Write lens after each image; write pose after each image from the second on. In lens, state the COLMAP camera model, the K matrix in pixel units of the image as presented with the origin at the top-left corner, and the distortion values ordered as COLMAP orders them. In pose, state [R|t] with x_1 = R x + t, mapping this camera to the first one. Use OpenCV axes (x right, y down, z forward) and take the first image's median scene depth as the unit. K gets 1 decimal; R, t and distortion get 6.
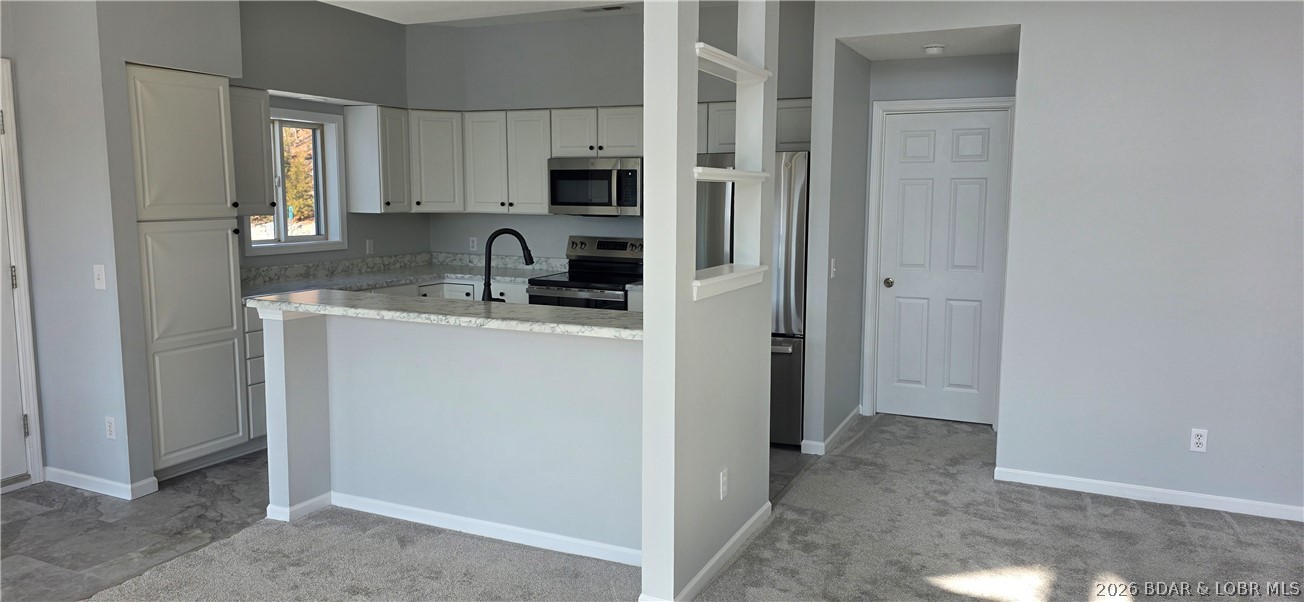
lens RADIAL K [[876.5, 0, 654.4], [0, 876.5, 292.7], [0, 0, 1]] dist [0.062138, -0.055074]
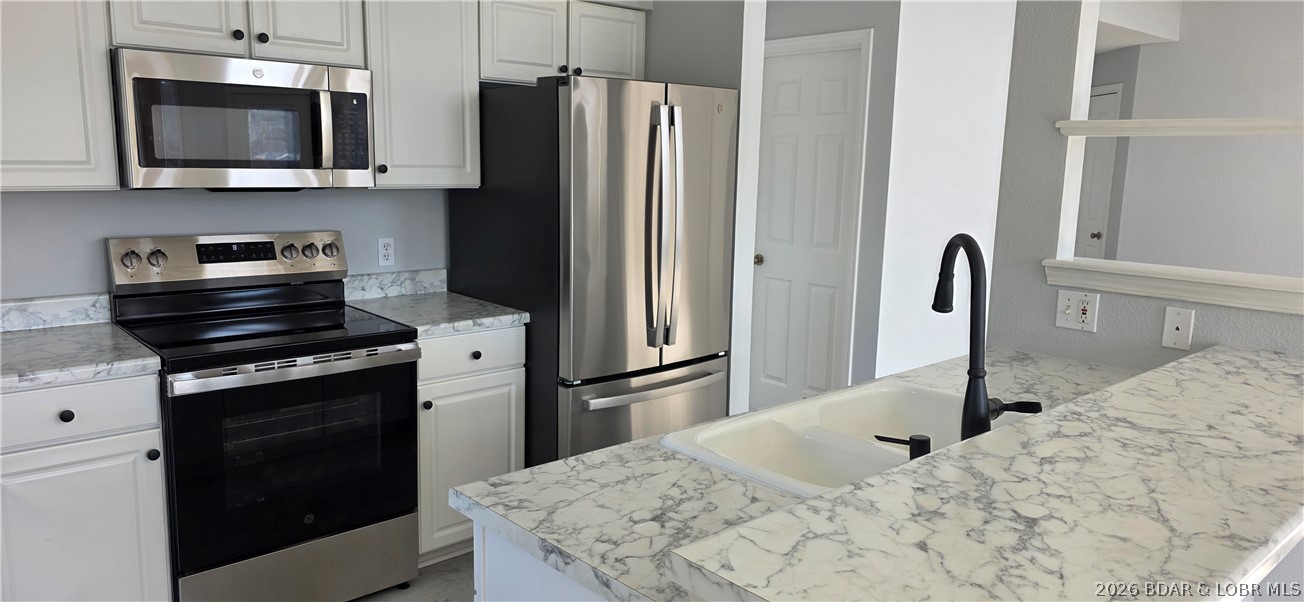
lens RADIAL K [[876.5, 0, 649.1], [0, 876.5, 303.2], [0, 0, 1]] dist [0.062138, -0.055074]
pose [[0.387519, -0.150077, 0.909564, -0.573115], [0.082364, 0.988350, 0.127985, -0.100606], [-0.918175, 0.025318, 0.395365, 0.887939]]
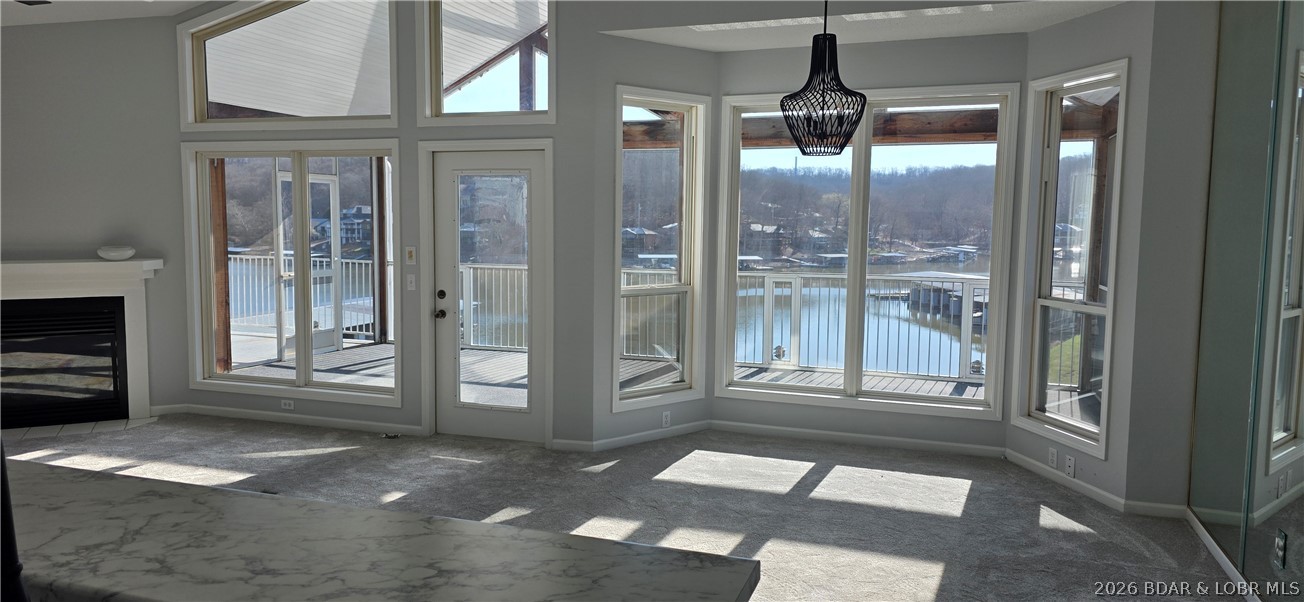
lens RADIAL K [[876.5, 0, 630.5], [0, 876.5, 295.9], [0, 0, 1]] dist [0.062138, -0.055074]
pose [[-0.997136, -0.006892, -0.075320, -0.343376], [-0.022204, 0.978634, 0.204408, -0.152077], [0.072302, 0.205495, -0.975984, 1.171563]]
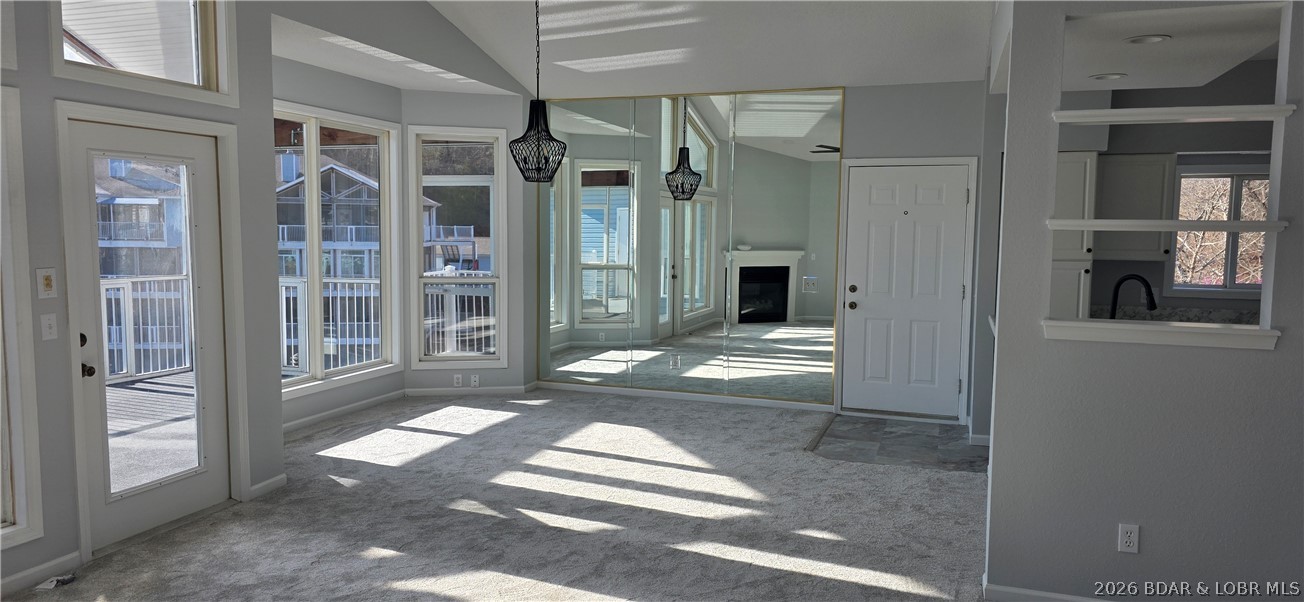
lens RADIAL K [[876.5, 0, 639.8], [0, 876.5, 312.2], [0, 0, 1]] dist [0.062138, -0.055074]
pose [[0.085987, 0.089216, -0.992294, 0.801964], [-0.123361, 0.989272, 0.078255, -0.034416], [0.988630, 0.115681, 0.096070, 0.273410]]
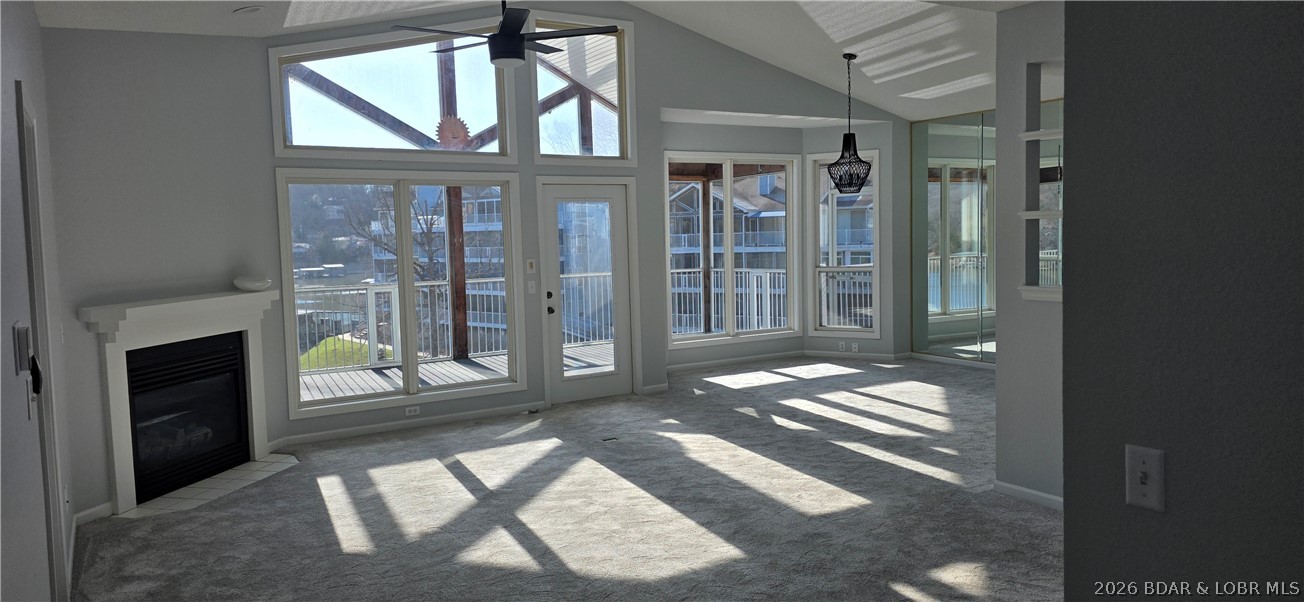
lens RADIAL K [[876.5, 0, 658.9], [0, 876.5, 306.7], [0, 0, 1]] dist [0.062138, -0.055074]
pose [[-0.557058, 0.076056, -0.826984, 1.190680], [-0.071842, 0.987651, 0.139225, -0.103832], [0.827360, 0.136969, -0.544715, 0.947049]]
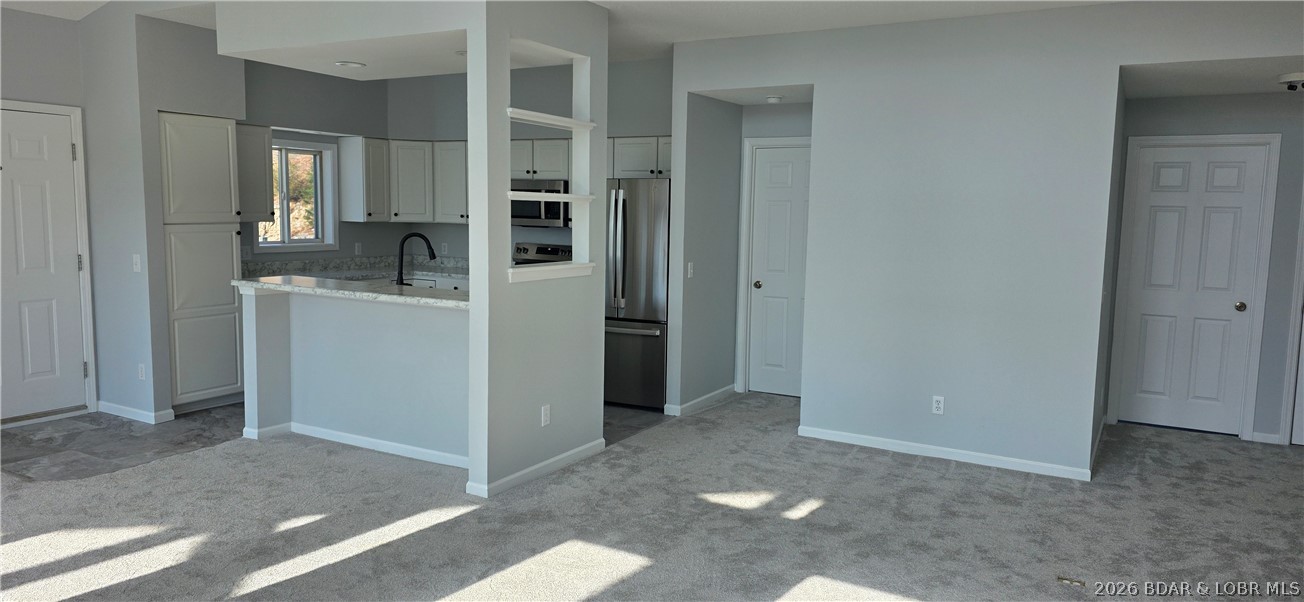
lens RADIAL K [[876.5, 0, 643.1], [0, 876.5, 300.5], [0, 0, 1]] dist [0.062138, -0.055074]
pose [[0.995906, 0.022538, -0.087540, 0.283348], [-0.023355, 0.999693, -0.008321, 0.032917], [0.087325, 0.010332, 0.996126, -0.311733]]
